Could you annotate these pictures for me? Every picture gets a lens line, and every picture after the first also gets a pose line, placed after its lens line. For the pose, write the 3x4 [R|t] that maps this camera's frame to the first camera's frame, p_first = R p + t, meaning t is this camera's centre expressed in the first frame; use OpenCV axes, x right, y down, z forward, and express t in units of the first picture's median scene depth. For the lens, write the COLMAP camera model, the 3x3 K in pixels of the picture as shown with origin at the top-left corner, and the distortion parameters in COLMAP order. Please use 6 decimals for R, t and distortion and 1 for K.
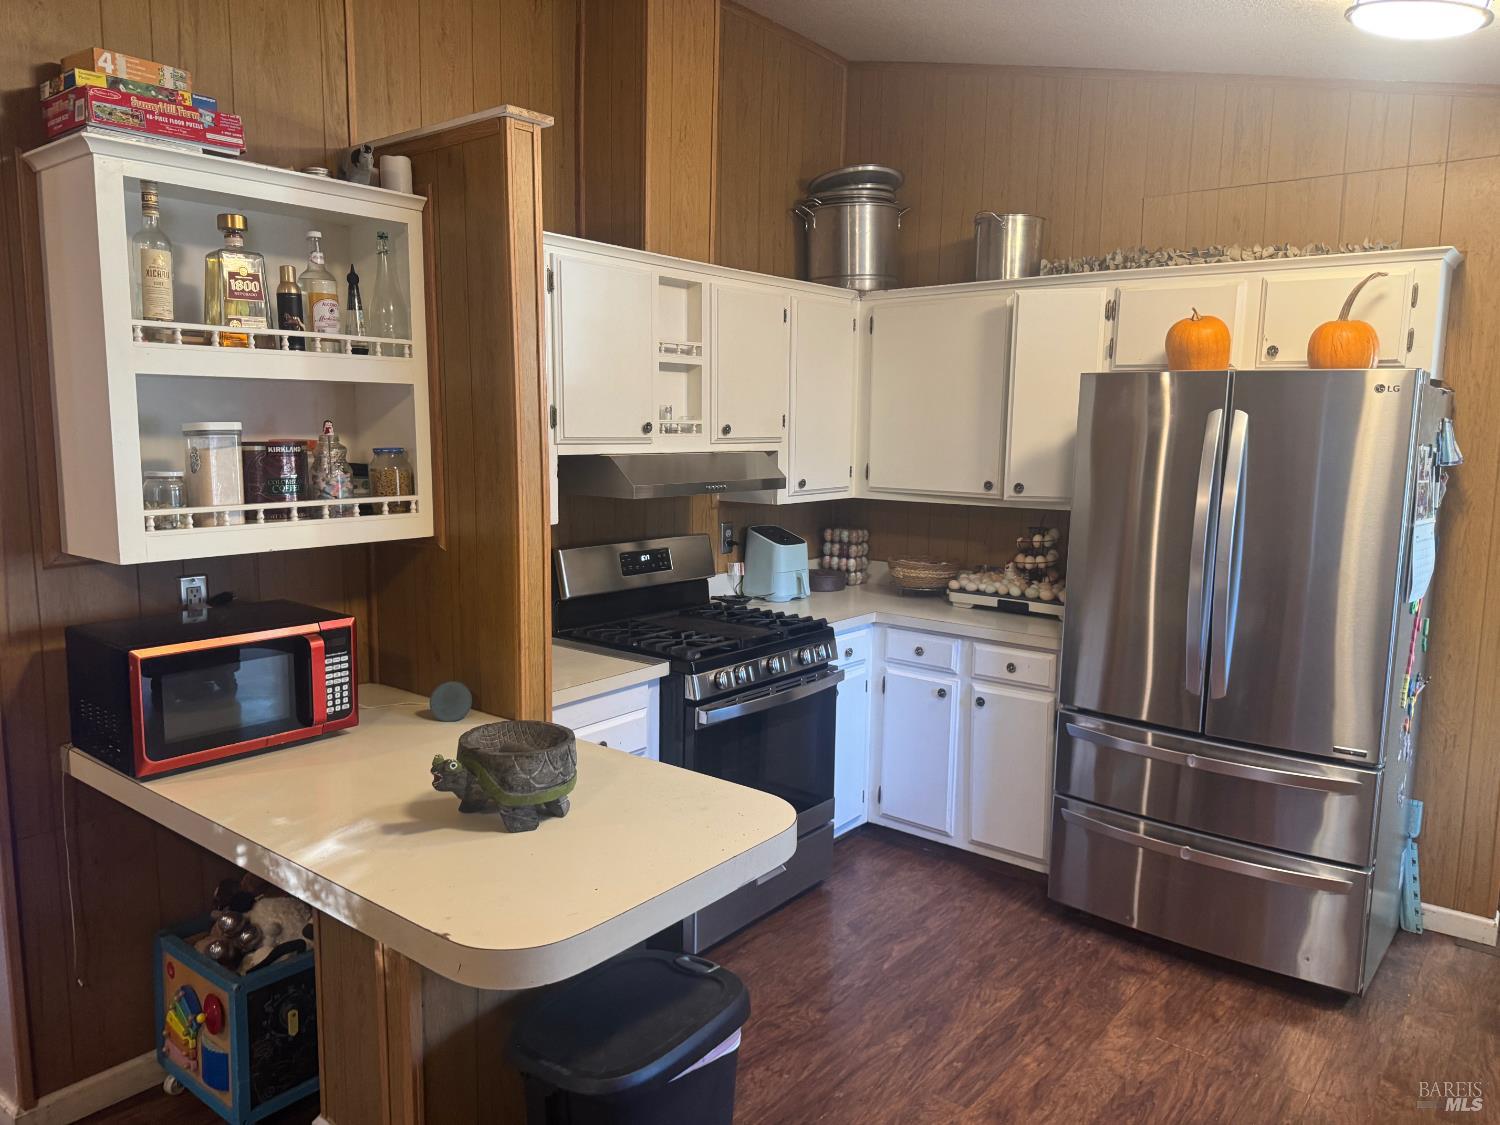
lens RADIAL K [[1065.8, 0, 749.8], [0, 1065.8, 566.7], [0, 0, 1]] dist [0.027193, -0.025318]
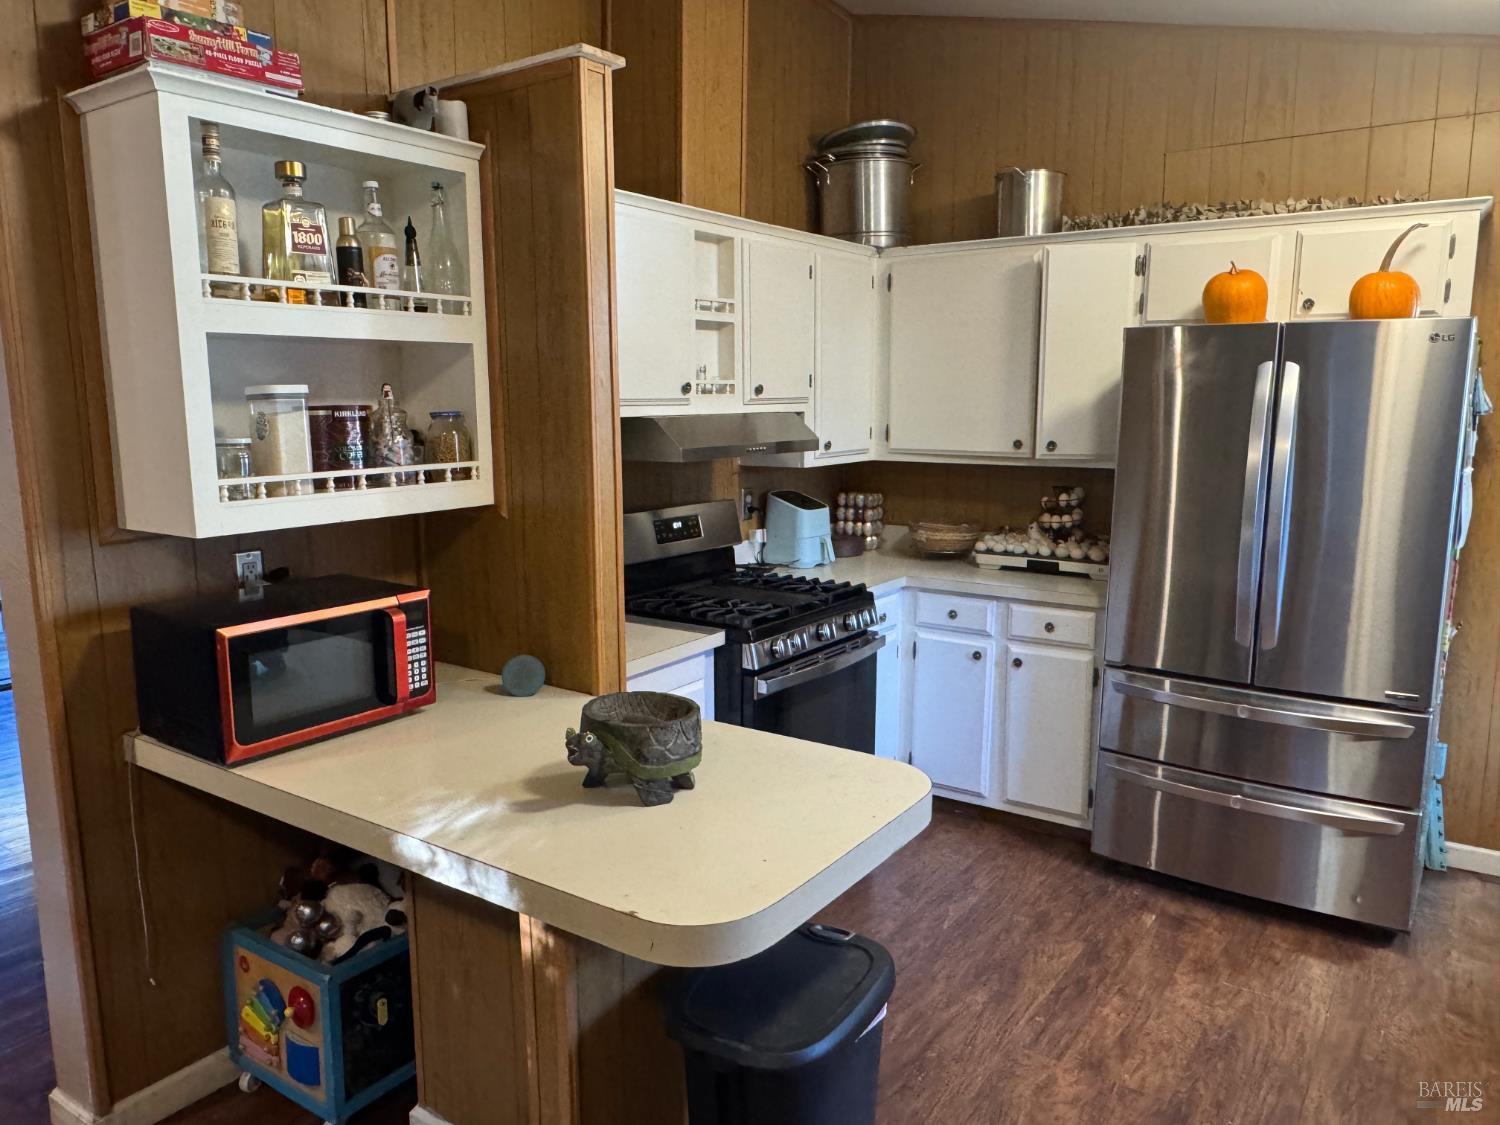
lens RADIAL K [[1065.8, 0, 753.7], [0, 1065.8, 572.0], [0, 0, 1]] dist [0.027193, -0.025318]
pose [[0.997618, -0.025562, 0.064072, -0.128909], [0.023535, 0.999204, 0.032194, 0.006762], [-0.064844, -0.030610, 0.997426, 0.028022]]
